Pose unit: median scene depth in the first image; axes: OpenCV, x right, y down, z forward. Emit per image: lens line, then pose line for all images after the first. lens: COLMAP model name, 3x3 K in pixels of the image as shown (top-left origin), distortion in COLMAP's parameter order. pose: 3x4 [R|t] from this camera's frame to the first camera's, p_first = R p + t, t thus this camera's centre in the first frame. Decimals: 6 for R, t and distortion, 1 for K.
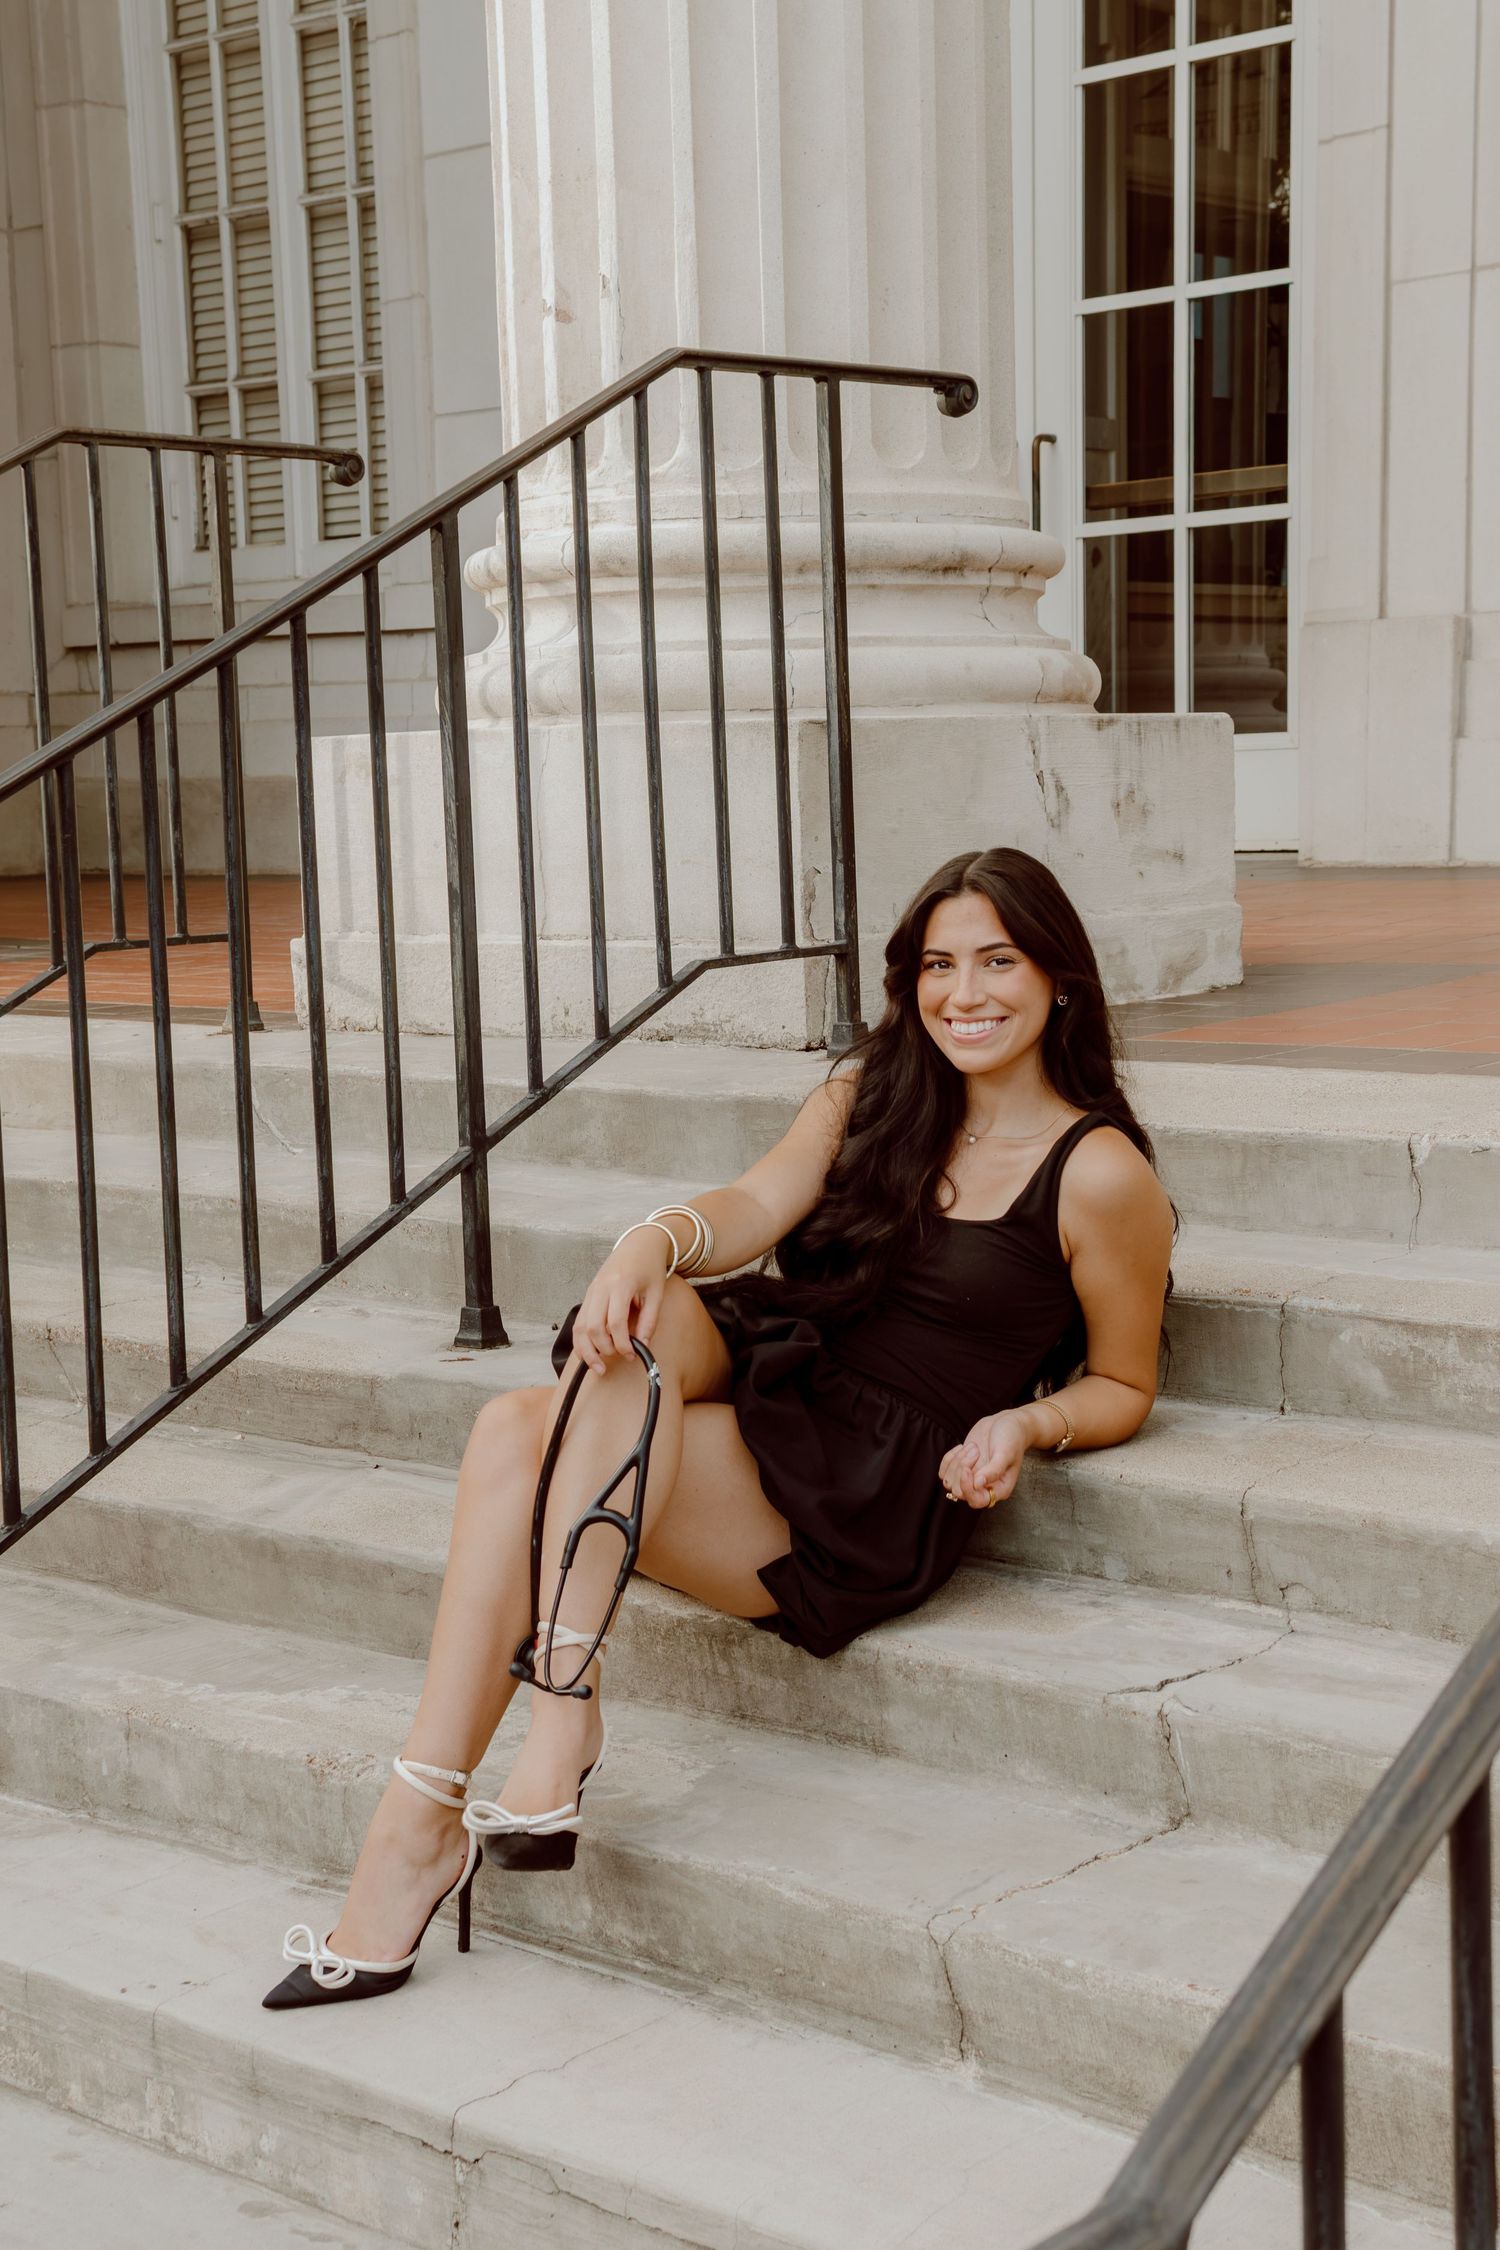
lens RADIAL K [[3372.3, 0, 750.0], [0, 3372.3, 1125.0], [0, 0, 1]] dist [0.235227, -0.020063]
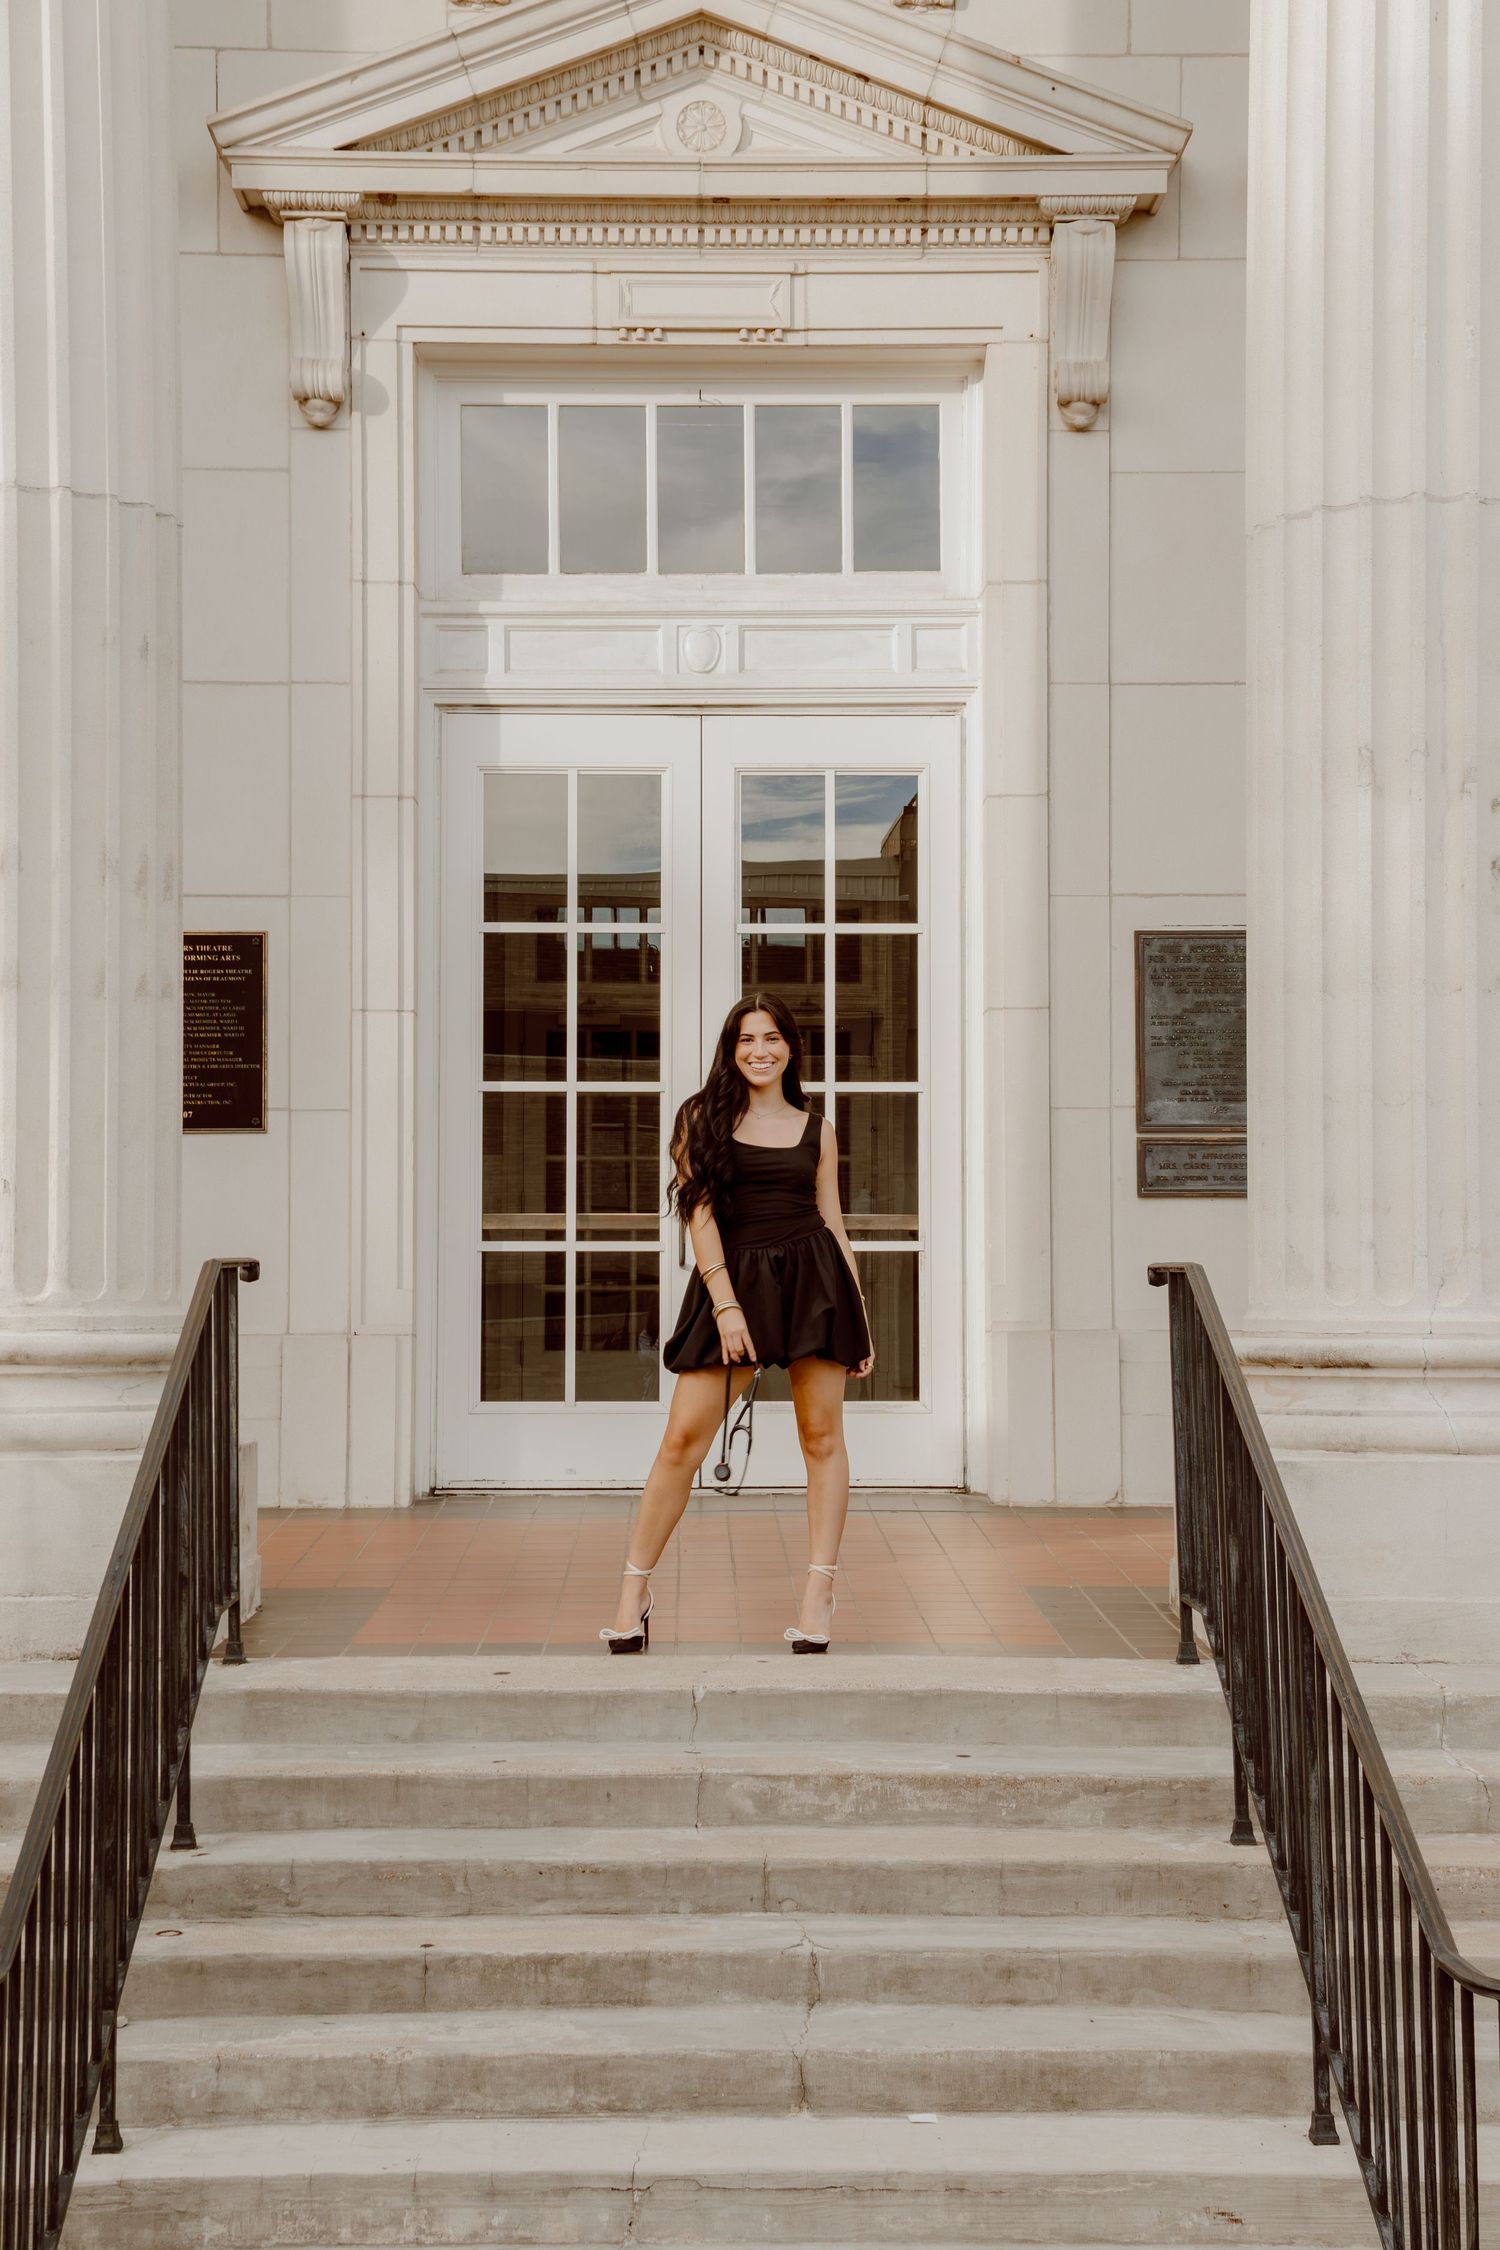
lens RADIAL K [[3372.3, 0, 750.0], [0, 3372.3, 1125.0], [0, 0, 1]] dist [0.235227, -0.020063]
pose [[0.733506, 0.059705, 0.677055, -1.206947], [0.047970, 0.989103, -0.139193, -0.046431], [-0.677988, 0.134577, 0.722649, -0.557453]]
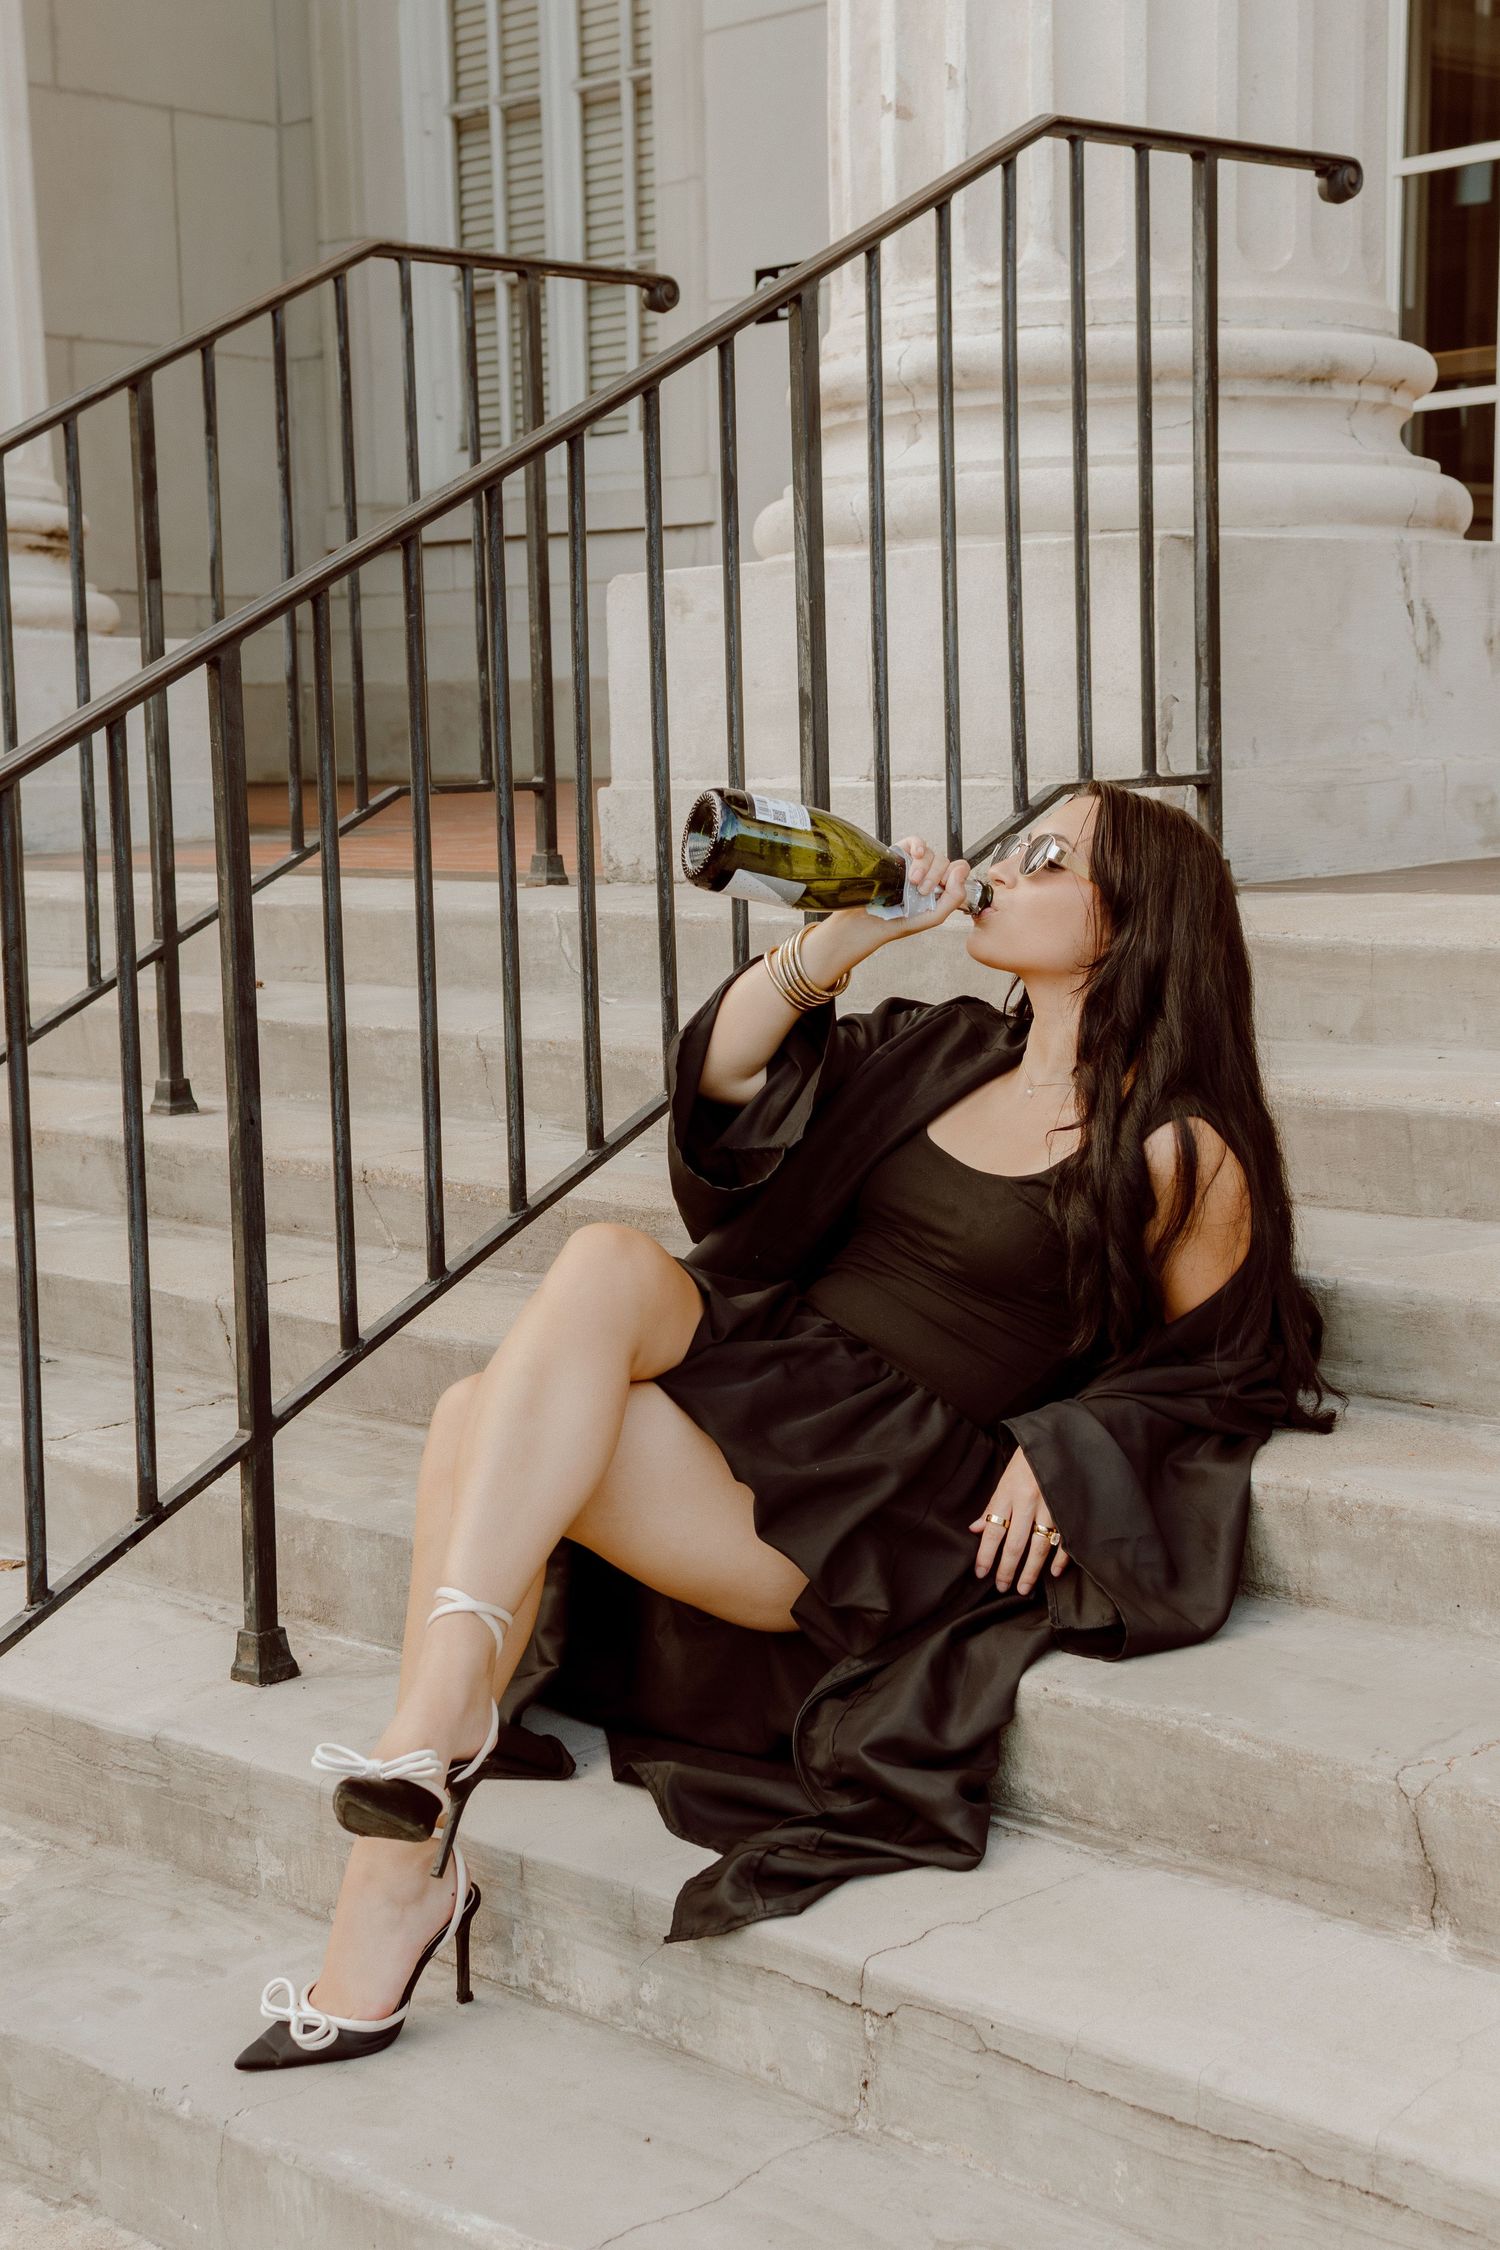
lens RADIAL K [[3372.3, 0, 750.0], [0, 3372.3, 1125.0], [0, 0, 1]] dist [0.235227, -0.020063]
pose [[0.998049, 0.013378, -0.060983, -0.049687], [-0.012804, 0.999870, 0.009801, 0.044624], [0.061106, -0.009001, 0.998091, 0.076340]]
